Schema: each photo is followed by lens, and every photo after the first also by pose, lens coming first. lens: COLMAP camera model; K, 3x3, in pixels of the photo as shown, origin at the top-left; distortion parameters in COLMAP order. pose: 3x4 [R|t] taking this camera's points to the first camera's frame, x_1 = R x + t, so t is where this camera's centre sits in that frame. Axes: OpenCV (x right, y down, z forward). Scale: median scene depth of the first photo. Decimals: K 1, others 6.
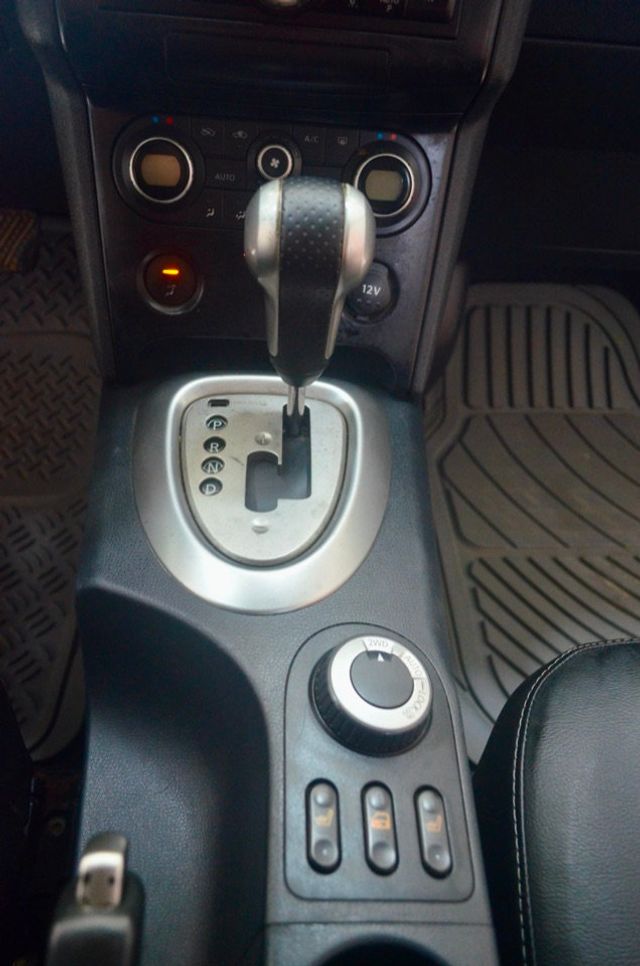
lens RADIAL K [[737.6, 0, 320.0], [0, 737.6, 483.0], [0, 0, 1]] dist [-0.007475, -0.002803]
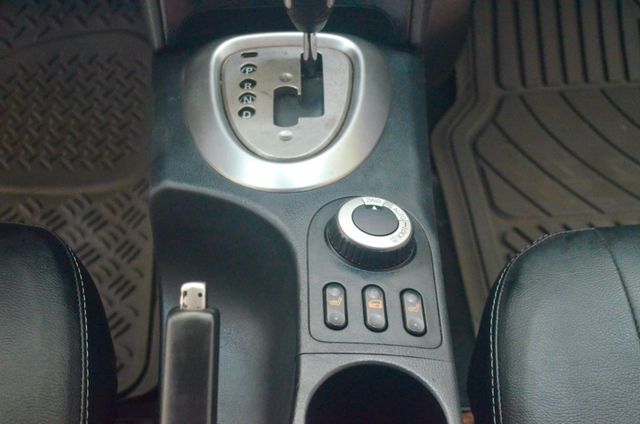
lens RADIAL K [[907.3, 0, 320.0], [0, 907.3, 212.0], [0, 0, 1]] dist [0.002619, -0.002328]
pose [[0.995767, -0.062500, -0.067393, 0.074235], [0.059735, 0.997318, -0.042297, 0.244345], [0.069856, 0.038092, 0.996830, -0.554785]]
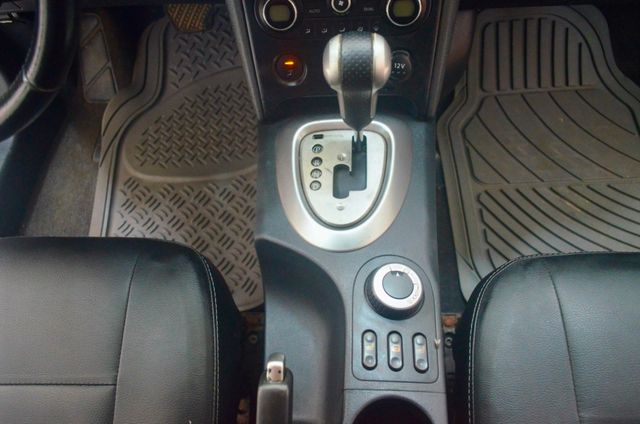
lens RADIAL K [[488.7, 0, 320.0], [0, 488.7, 212.0], [0, 0, 1]] dist [-0.007475, -0.002803]
pose [[0.984285, -0.022518, -0.175146, 0.087918], [0.056542, 0.979807, 0.191787, -0.168710], [0.167291, -0.198676, 0.965682, -0.266779]]
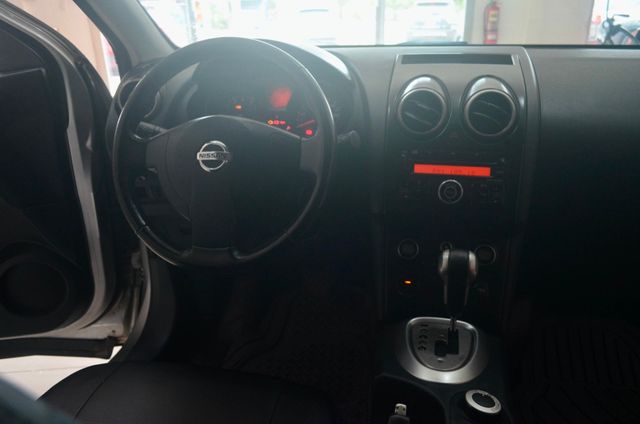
lens RADIAL K [[508.9, 0, 319.4], [0, 508.9, 224.1], [0, 0, 1]] dist [0.002069, 0.001898]
pose [[0.961432, -0.005165, -0.274993, 0.012618], [-0.127041, 0.878437, -0.460662, 0.516014], [0.243944, 0.477831, 0.843901, -0.944011]]
